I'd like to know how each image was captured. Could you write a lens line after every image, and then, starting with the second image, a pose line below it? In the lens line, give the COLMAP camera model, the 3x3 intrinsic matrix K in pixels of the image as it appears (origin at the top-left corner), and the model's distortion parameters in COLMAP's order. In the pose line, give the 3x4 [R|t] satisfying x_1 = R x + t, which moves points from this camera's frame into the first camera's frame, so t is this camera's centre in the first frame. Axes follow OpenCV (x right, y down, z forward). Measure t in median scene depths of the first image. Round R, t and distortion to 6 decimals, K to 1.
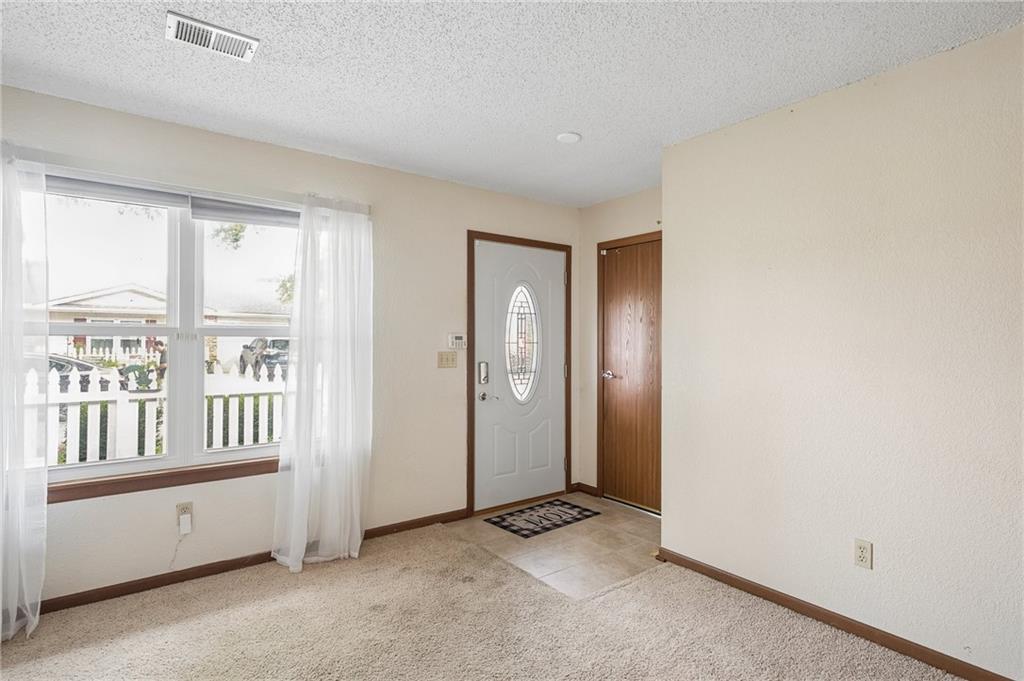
lens RADIAL K [[524.1, 0, 507.7], [0, 524.1, 339.7], [0, 0, 1]] dist [-0.000874, -0.000430]
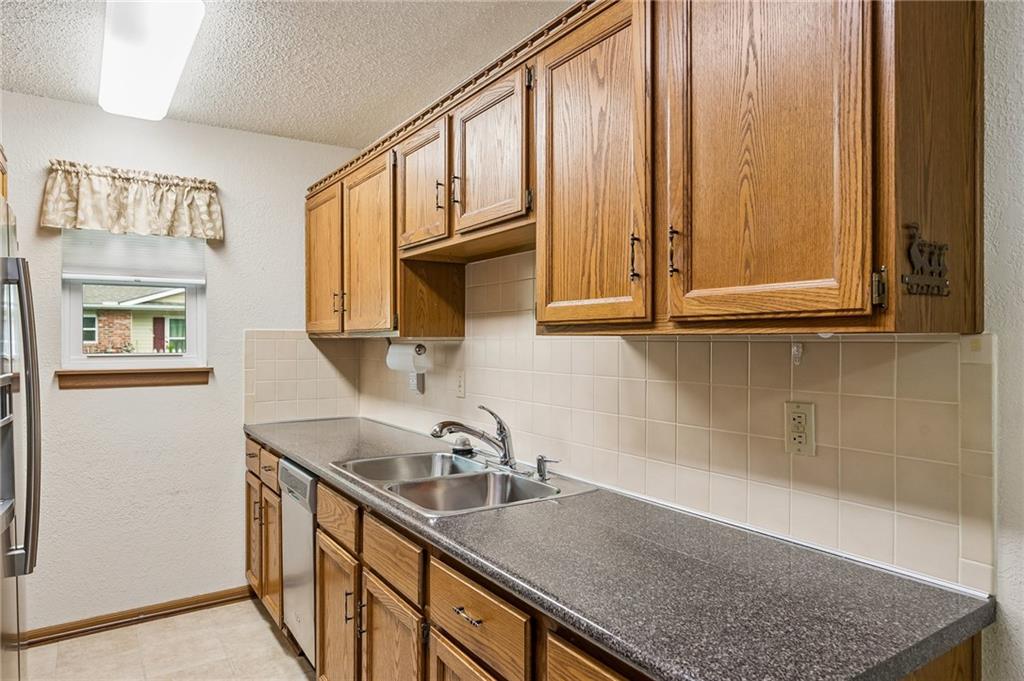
lens RADIAL K [[632.8, 0, 512.0], [0, 632.8, 340.5], [0, 0, 1]] dist [-0.001409, 0.000023]
pose [[0.998658, -0.003607, -0.051659, -0.695350], [0.003967, 0.999969, 0.006872, -0.024362], [0.051632, -0.007068, 0.998641, -0.433695]]
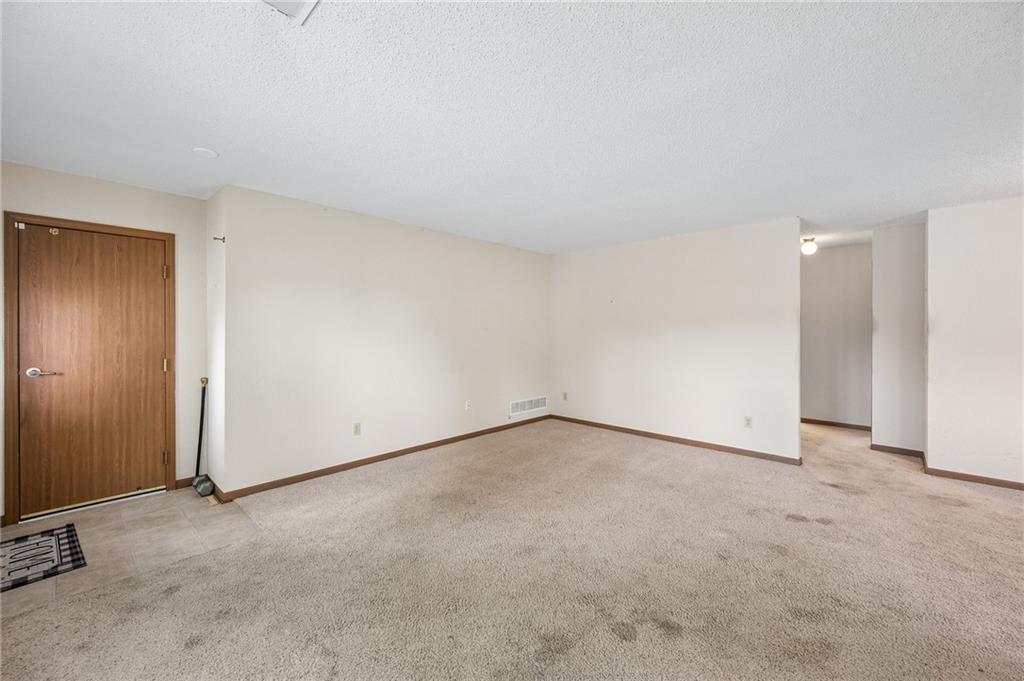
lens RADIAL K [[405.3, 0, 515.8], [0, 405.3, 329.7], [0, 0, 1]] dist [-0.000556, -0.000095]
pose [[-0.179714, -0.004479, 0.983709, -0.672373], [-0.008133, 0.999962, 0.003068, -0.012914], [-0.983685, -0.007449, -0.179743, 0.393085]]
